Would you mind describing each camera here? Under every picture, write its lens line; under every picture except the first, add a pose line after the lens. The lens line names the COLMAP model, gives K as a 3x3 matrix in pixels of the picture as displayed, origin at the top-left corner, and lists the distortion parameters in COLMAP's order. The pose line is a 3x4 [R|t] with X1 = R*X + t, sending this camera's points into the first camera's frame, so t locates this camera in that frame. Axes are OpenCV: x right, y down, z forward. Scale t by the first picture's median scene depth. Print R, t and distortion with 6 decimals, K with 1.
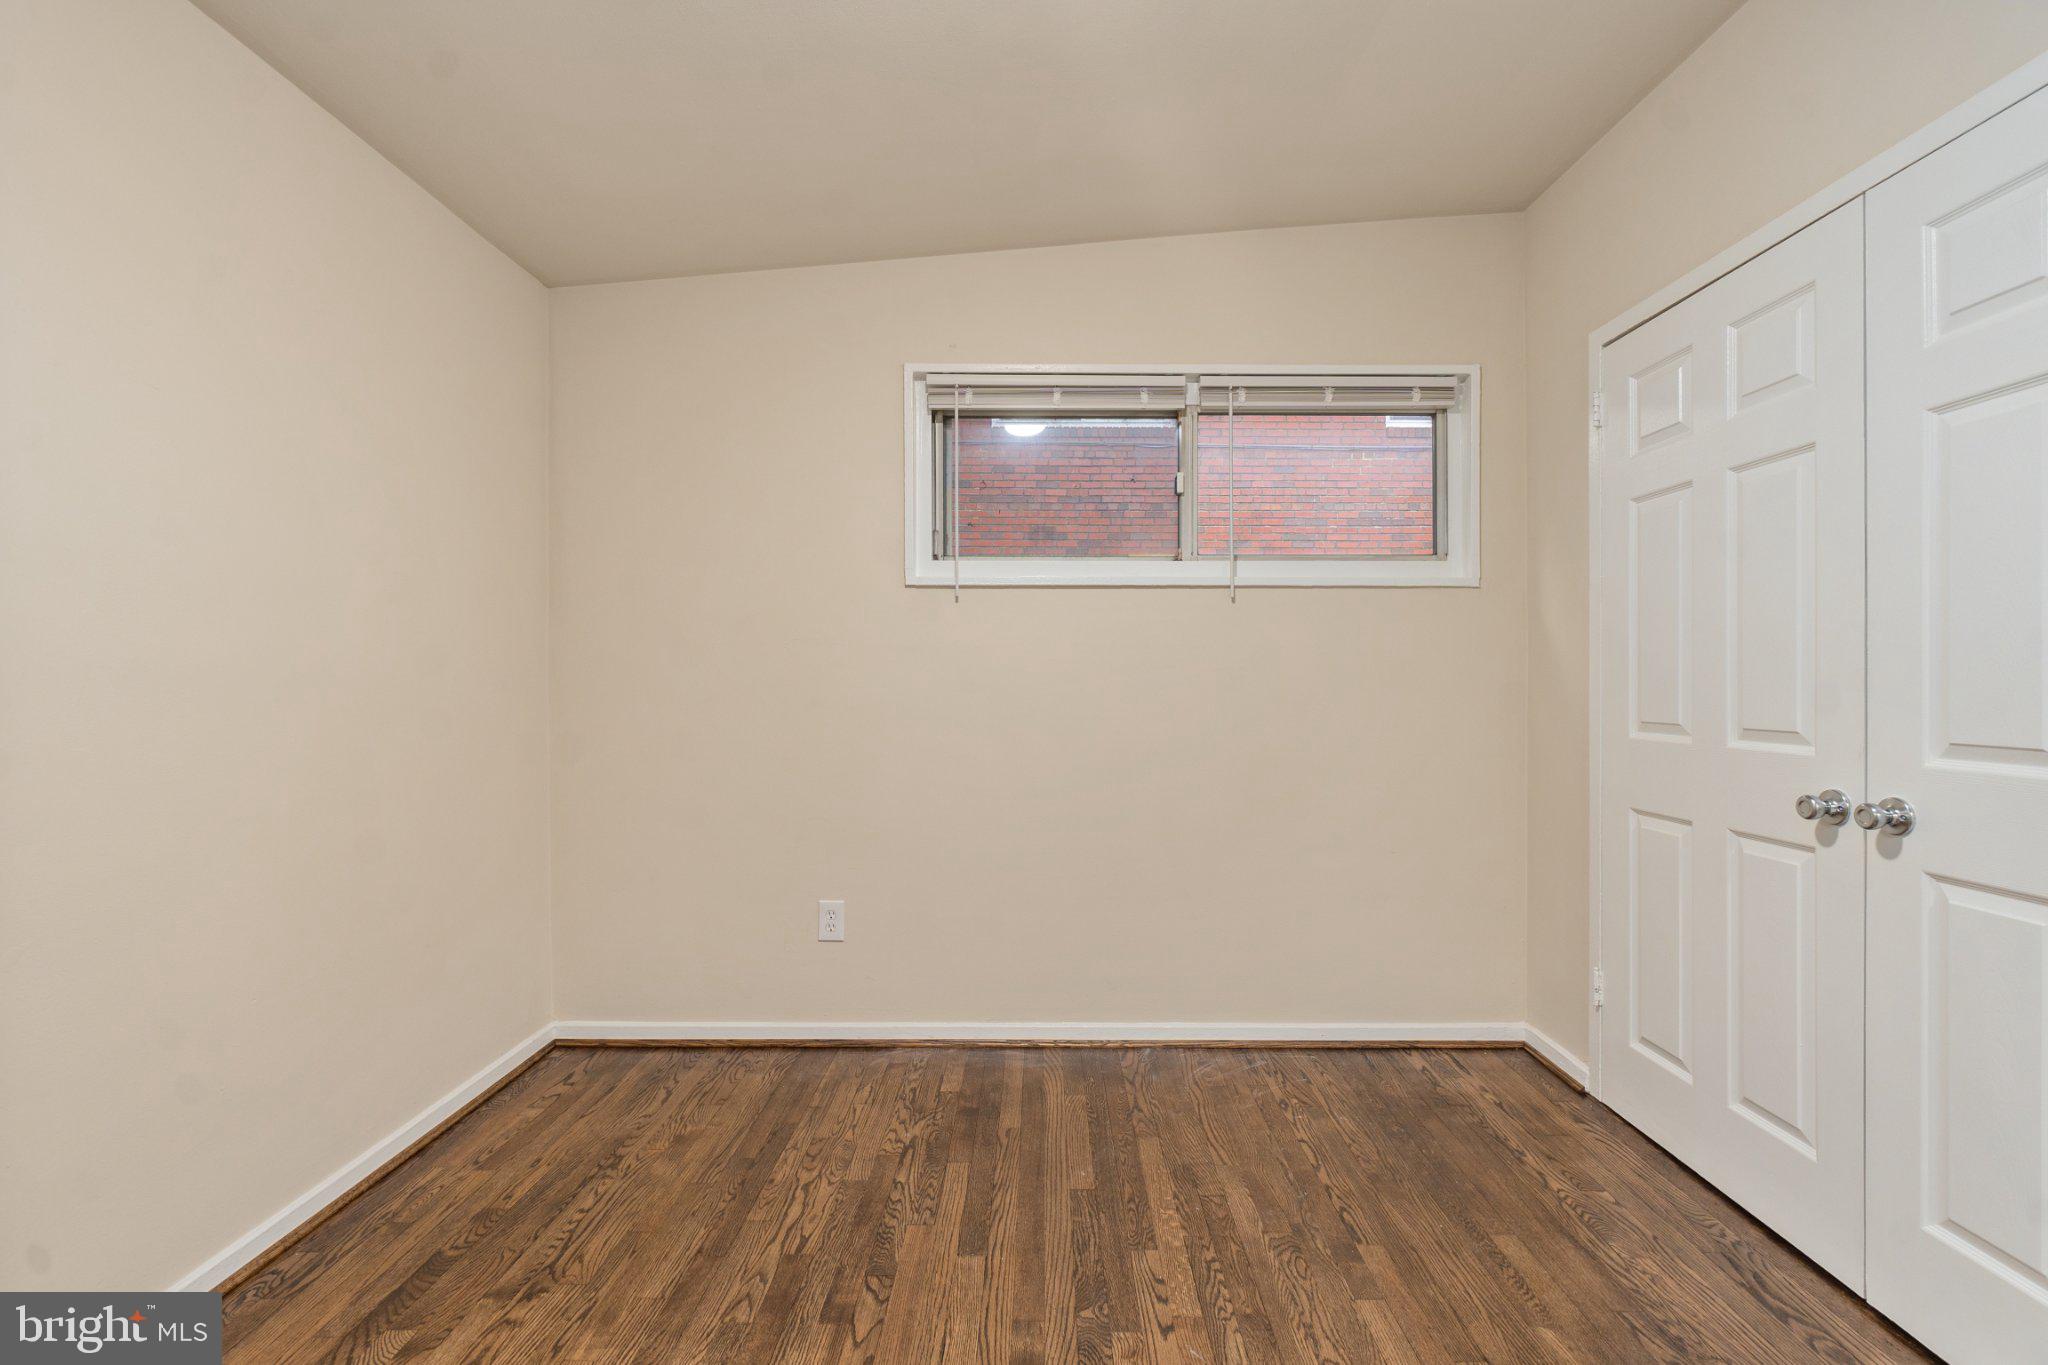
lens RADIAL K [[879.2, 0, 1032.3], [0, 879.2, 684.7], [0, 0, 1]] dist [-0.008787, 0.003532]
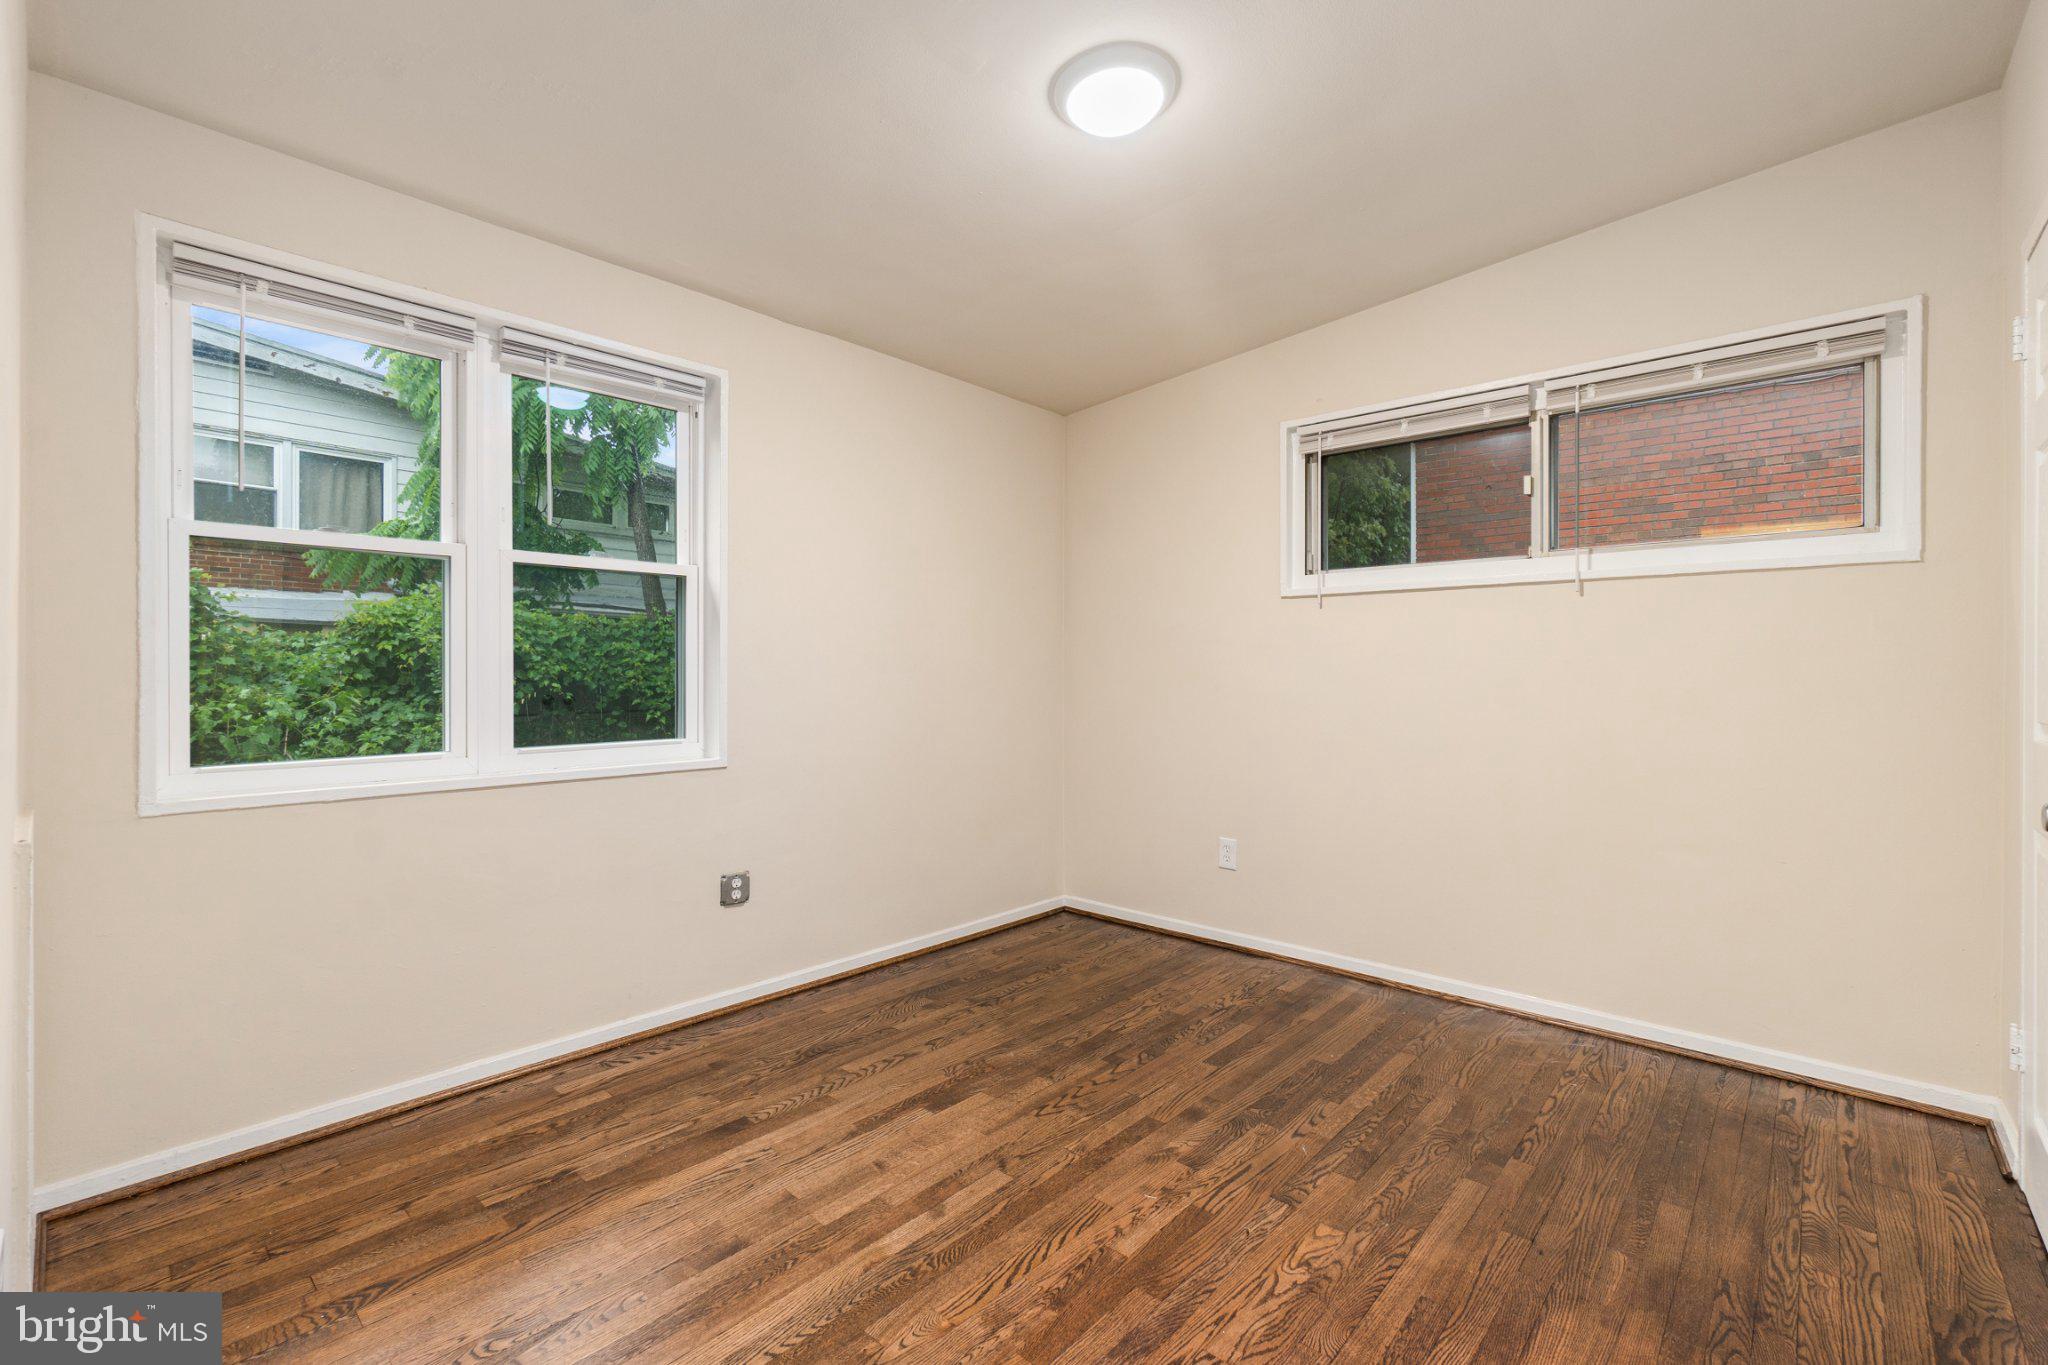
lens RADIAL K [[879.2, 0, 1032.3], [0, 879.2, 684.7], [0, 0, 1]] dist [-0.008787, 0.003532]
pose [[0.748670, 0.010405, -0.662862, 0.474403], [-0.005716, 0.999941, 0.009241, 0.003927], [0.662919, -0.003130, 0.748685, -0.206677]]
